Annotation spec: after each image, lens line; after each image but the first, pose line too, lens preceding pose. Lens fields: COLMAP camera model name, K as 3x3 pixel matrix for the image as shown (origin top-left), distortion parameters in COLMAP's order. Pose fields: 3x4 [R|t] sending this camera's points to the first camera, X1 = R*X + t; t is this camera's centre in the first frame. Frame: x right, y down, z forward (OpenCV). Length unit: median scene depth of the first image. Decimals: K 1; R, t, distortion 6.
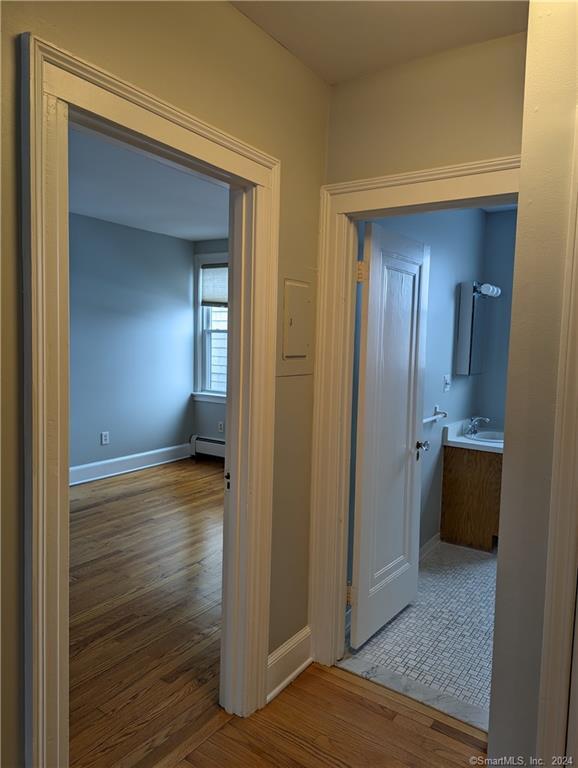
lens RADIAL K [[542.6, 0, 291.5], [0, 542.6, 378.5], [0, 0, 1]] dist [0.045474, -0.016059]
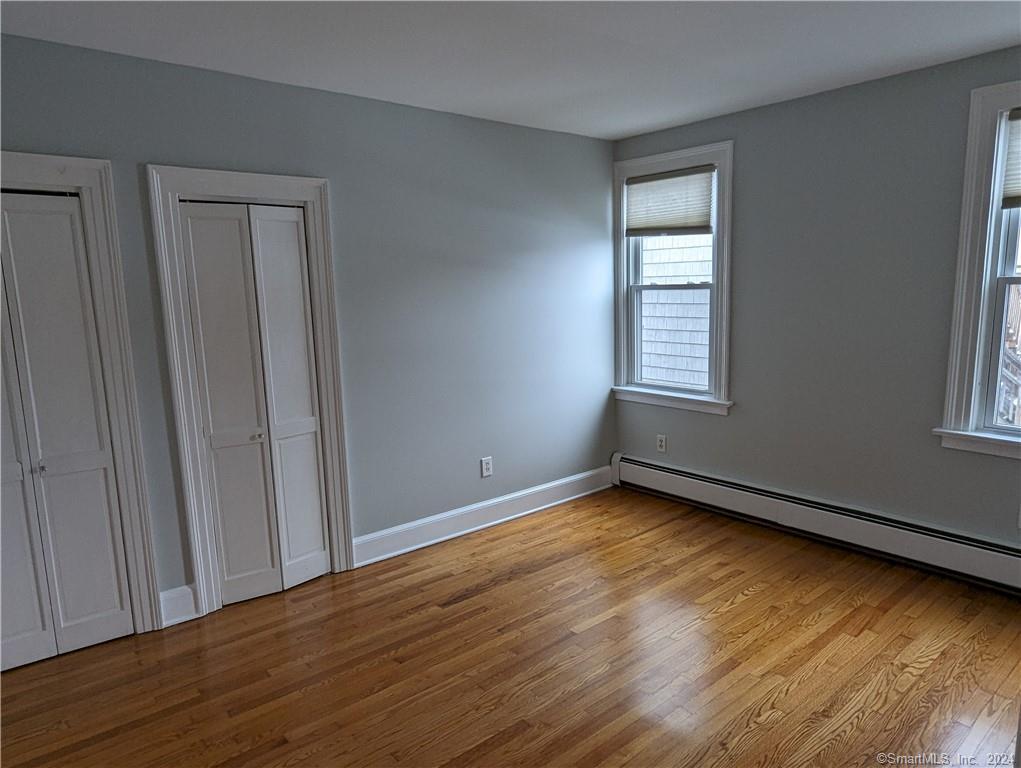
lens RADIAL K [[666.9, 0, 512.2], [0, 666.9, 390.5], [0, 0, 1]] dist [0.000079, -0.000807]
pose [[0.961230, -0.008597, -0.275615, -0.086828], [0.031962, 0.996250, 0.080396, -0.038522], [0.273891, -0.086088, 0.957900, 0.240105]]
